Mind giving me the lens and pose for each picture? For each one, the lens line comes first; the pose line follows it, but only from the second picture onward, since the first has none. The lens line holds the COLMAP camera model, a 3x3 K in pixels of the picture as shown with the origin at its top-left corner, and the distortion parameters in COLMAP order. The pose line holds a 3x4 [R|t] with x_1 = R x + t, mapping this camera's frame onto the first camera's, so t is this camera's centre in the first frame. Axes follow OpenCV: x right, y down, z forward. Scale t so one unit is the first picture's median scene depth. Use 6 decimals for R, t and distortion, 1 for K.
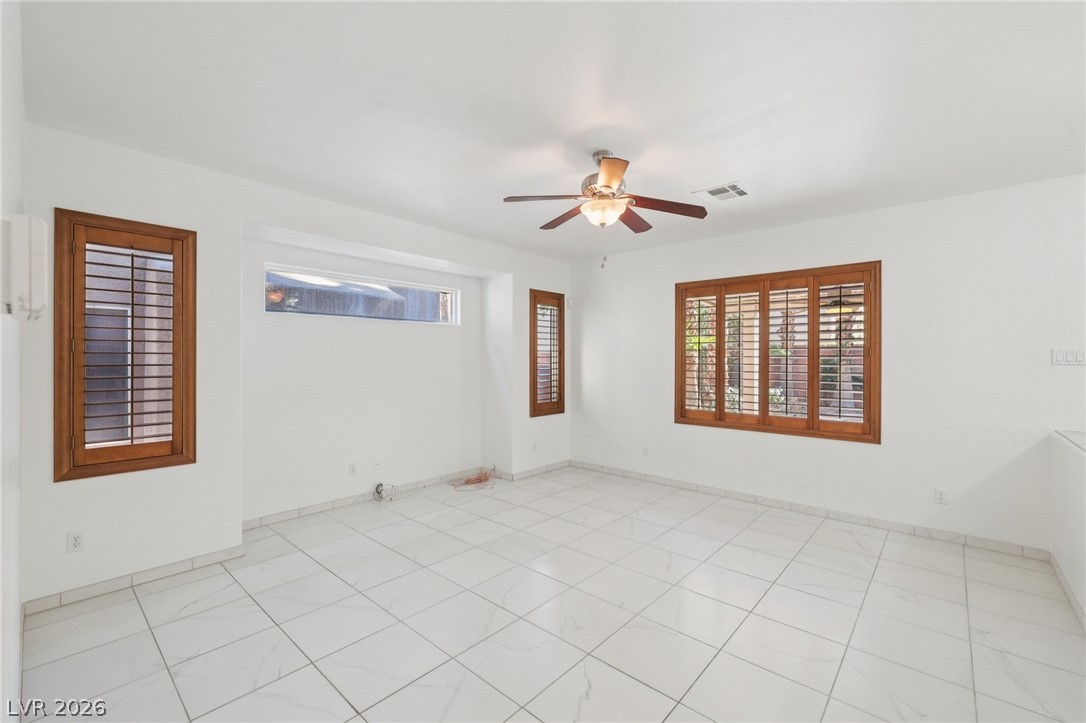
lens RADIAL K [[455.5, 0, 547.3], [0, 455.5, 355.4], [0, 0, 1]] dist [-0.000904, 0.000021]
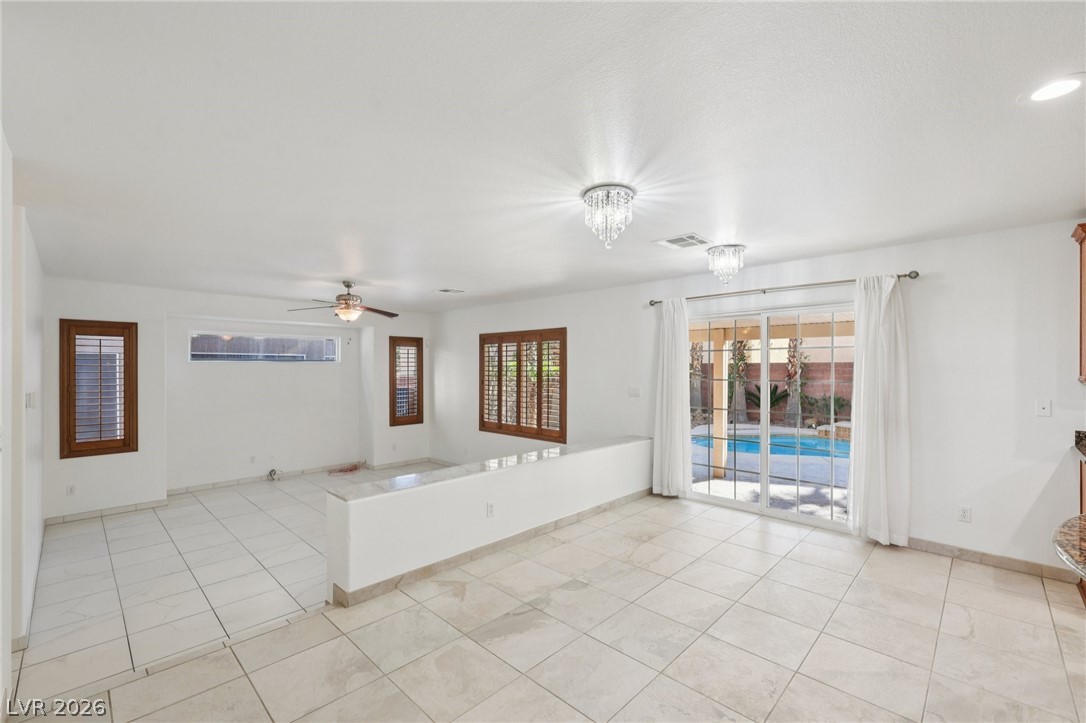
lens RADIAL K [[455.5, 0, 539.1], [0, 455.5, 365.5], [0, 0, 1]] dist [-0.000904, 0.000021]
pose [[0.999298, -0.002604, -0.037371, 0.647079], [0.002677, 0.999995, 0.001887, -0.074227], [0.037365, -0.001986, 0.999300, -0.541614]]
